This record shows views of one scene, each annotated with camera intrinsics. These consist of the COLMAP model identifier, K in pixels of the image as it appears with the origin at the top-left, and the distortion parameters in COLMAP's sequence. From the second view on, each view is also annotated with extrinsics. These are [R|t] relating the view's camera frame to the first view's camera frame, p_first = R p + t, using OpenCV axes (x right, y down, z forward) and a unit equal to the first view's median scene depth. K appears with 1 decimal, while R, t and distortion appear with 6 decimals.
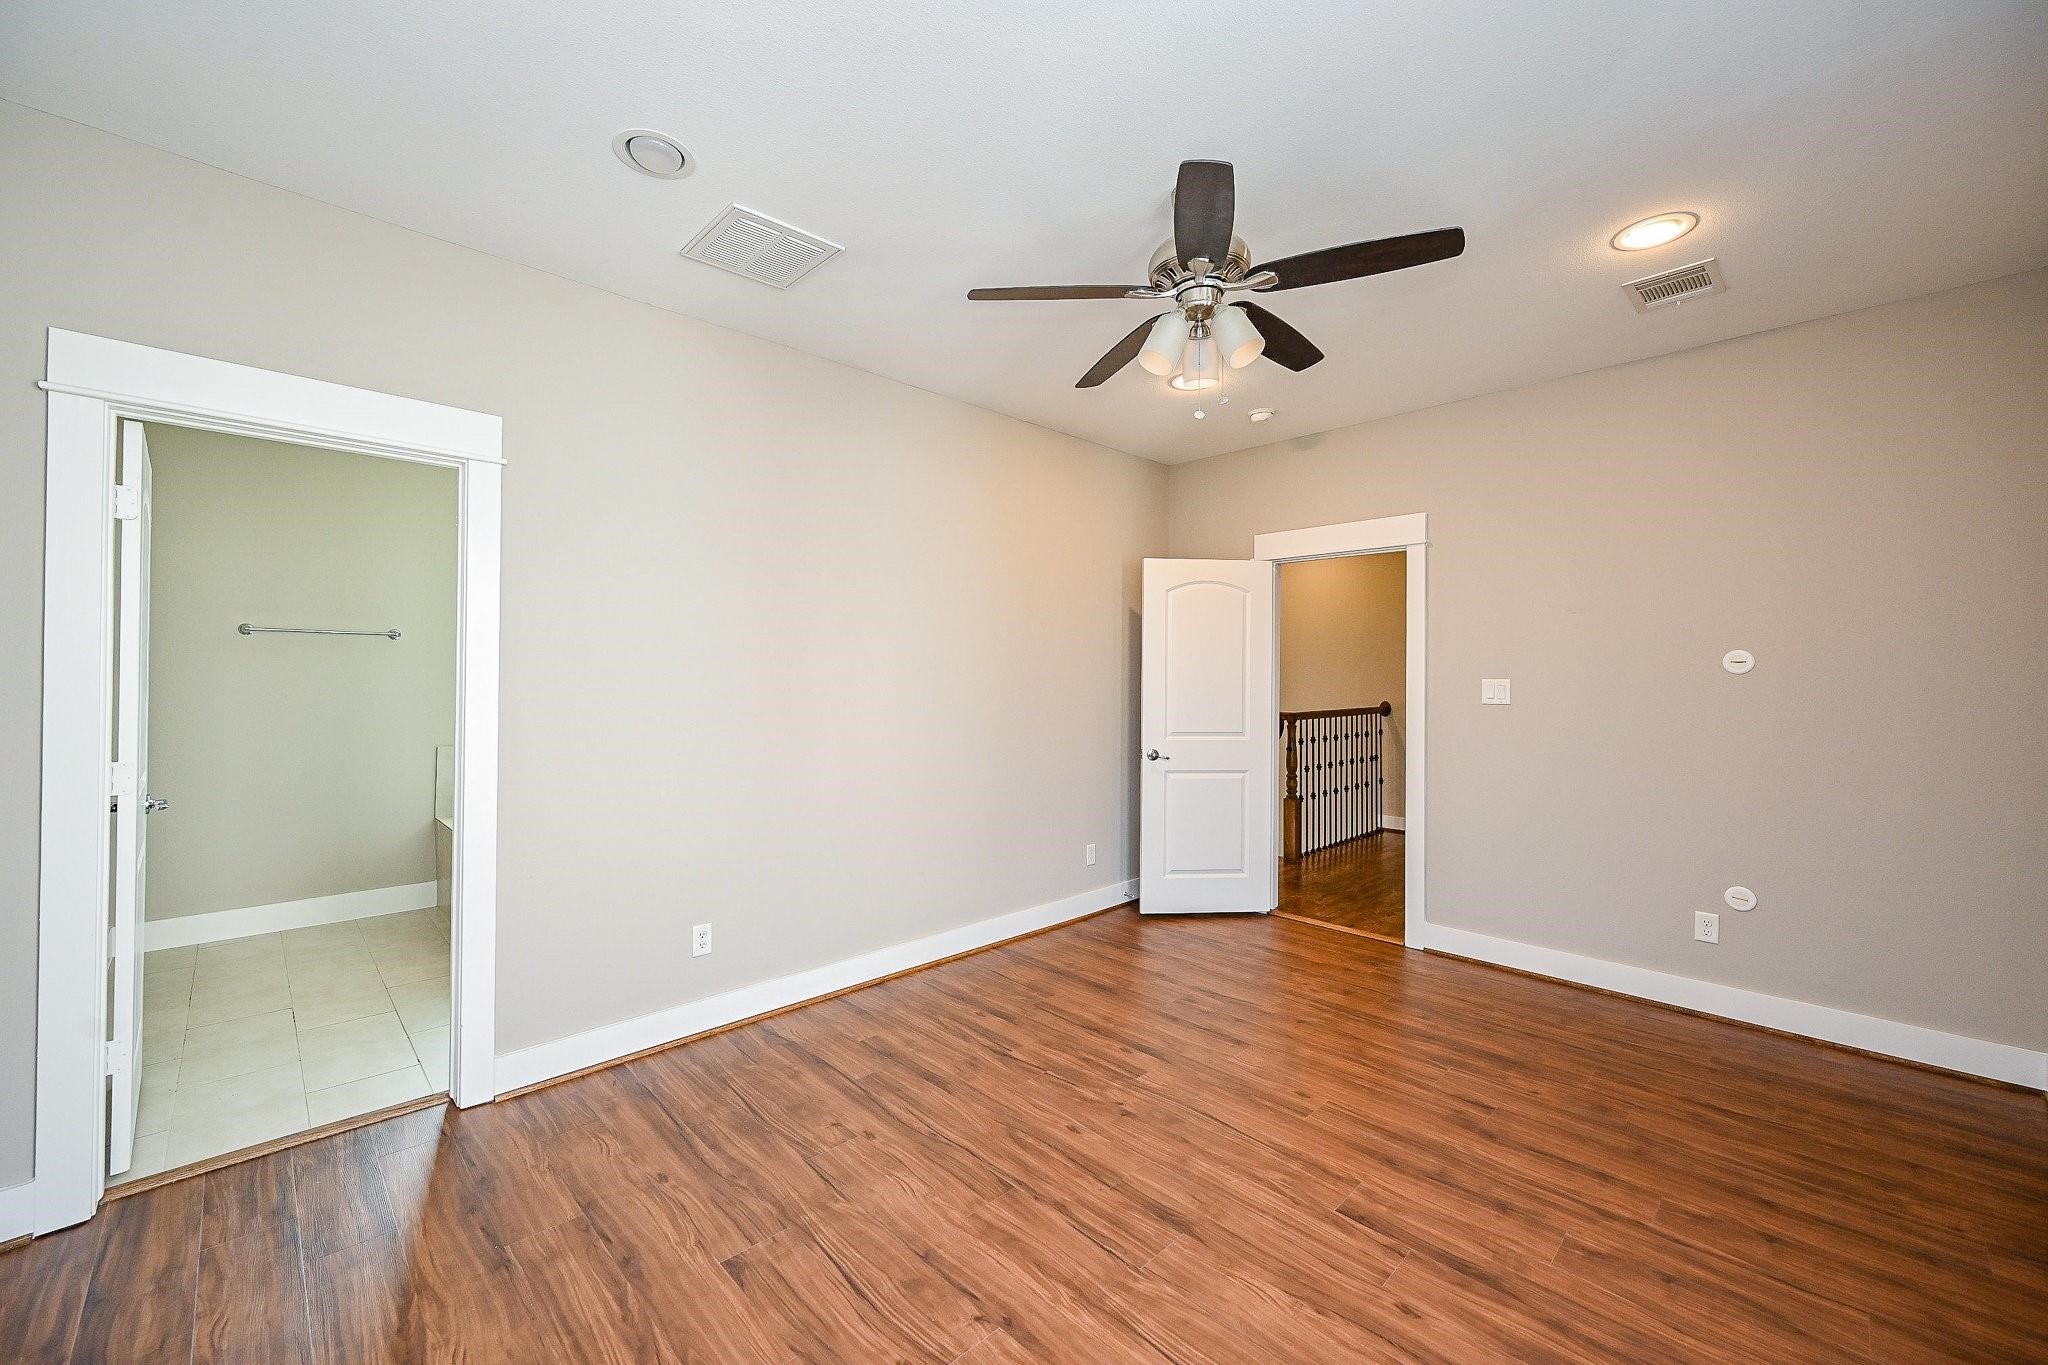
lens RADIAL K [[839.9, 0, 1020.0], [0, 839.9, 659.1], [0, 0, 1]] dist [0.000469, 0.000149]
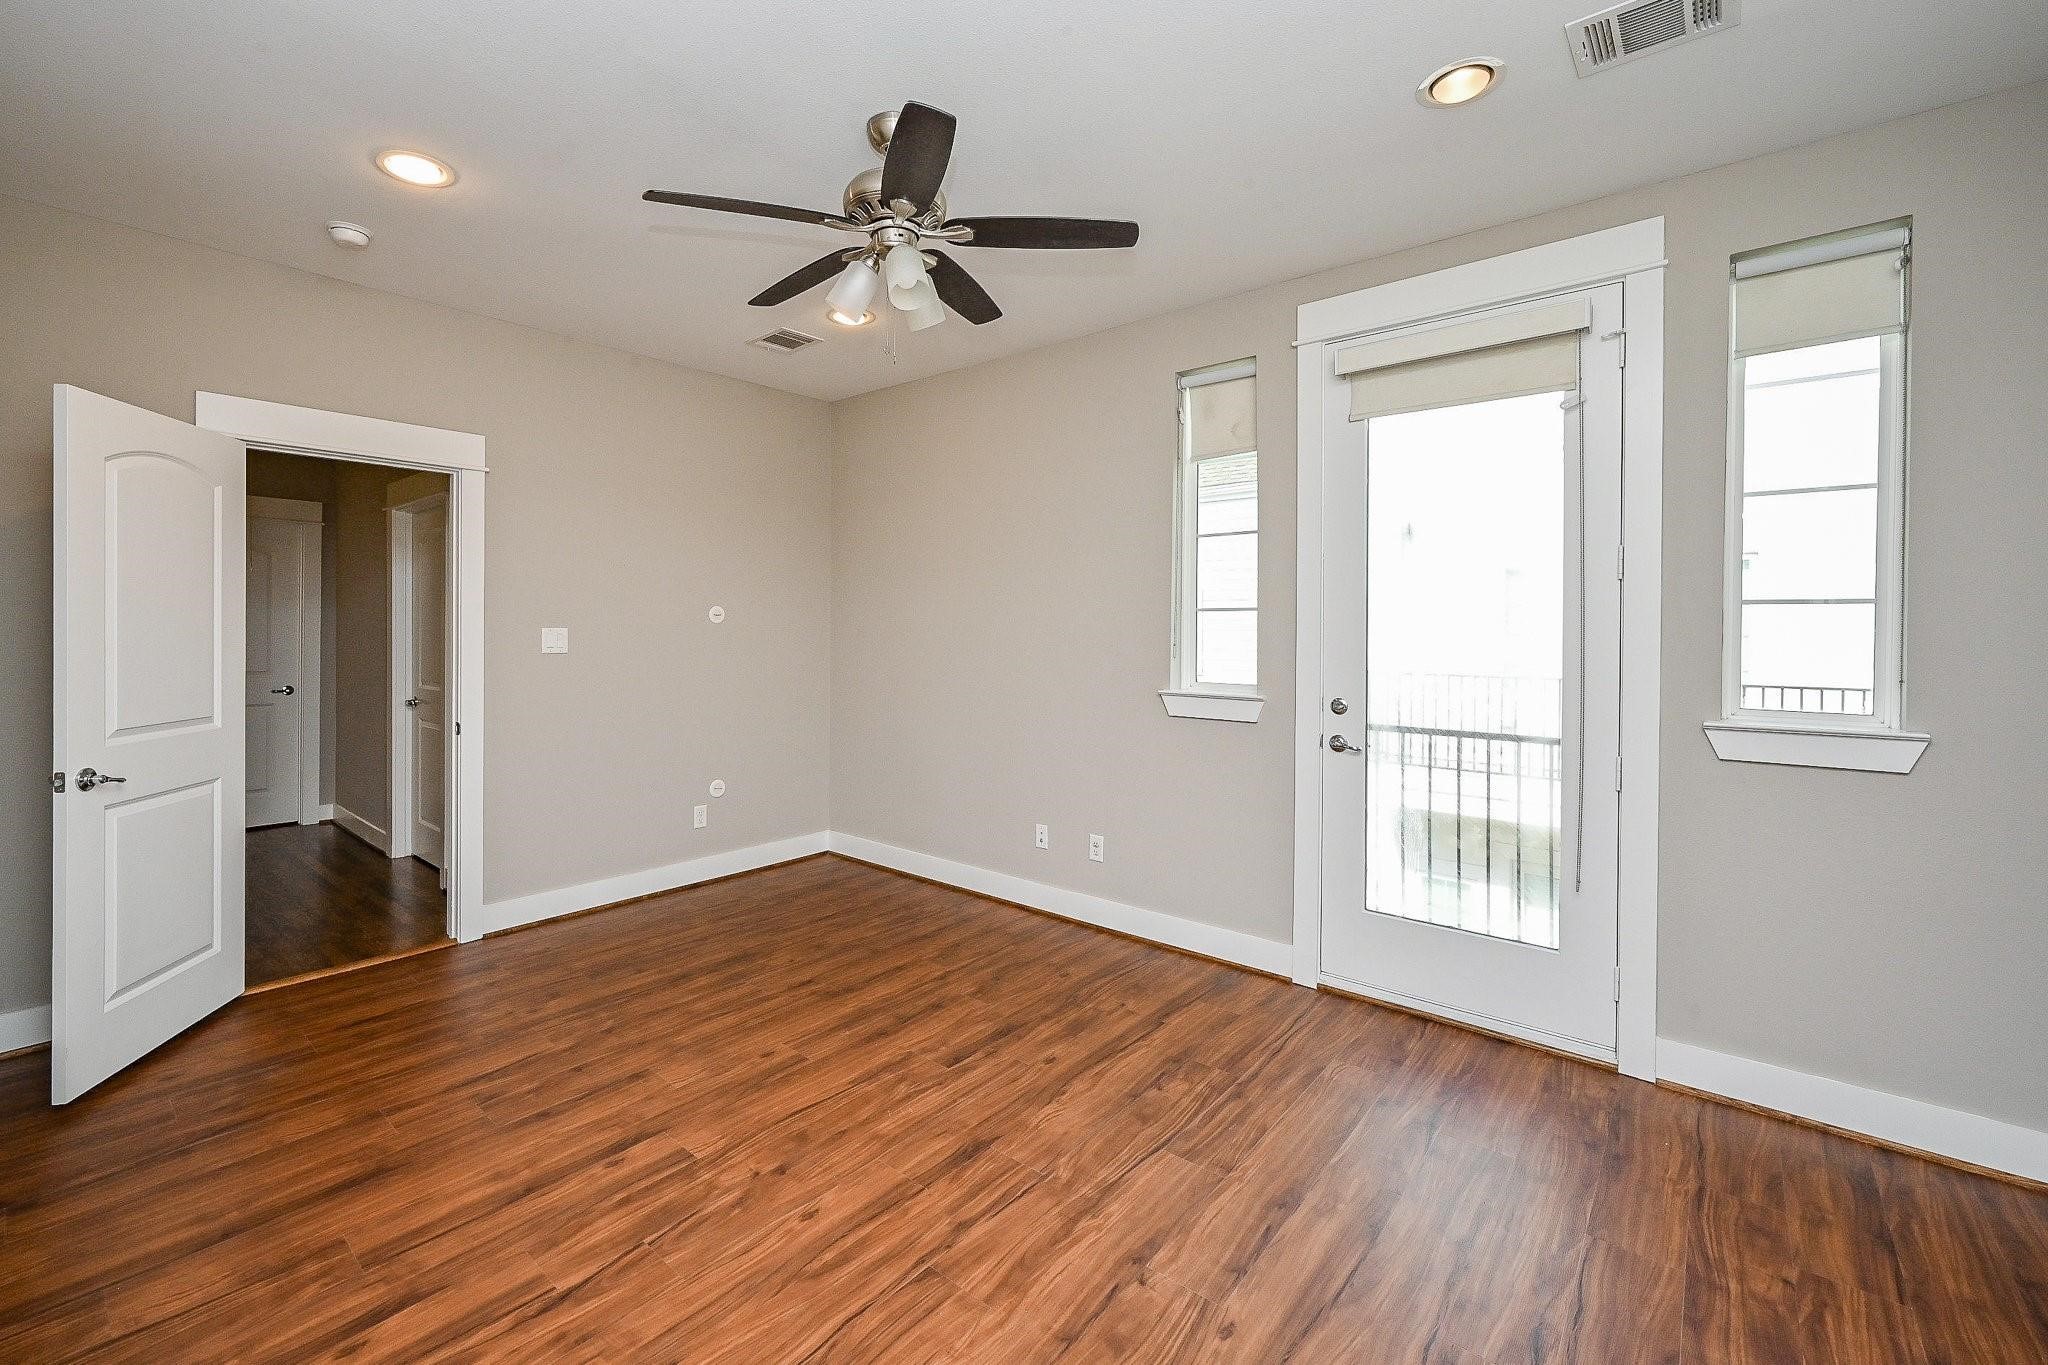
lens RADIAL K [[832.0, 0, 1004.7], [0, 832.0, 664.1], [0, 0, 1]] dist [0.000196, -0.000048]
pose [[-0.102928, -0.048003, 0.993530, -0.719819], [-0.028580, 0.998565, 0.045286, 0.012514], [-0.994278, -0.023734, -0.104152, 0.947253]]
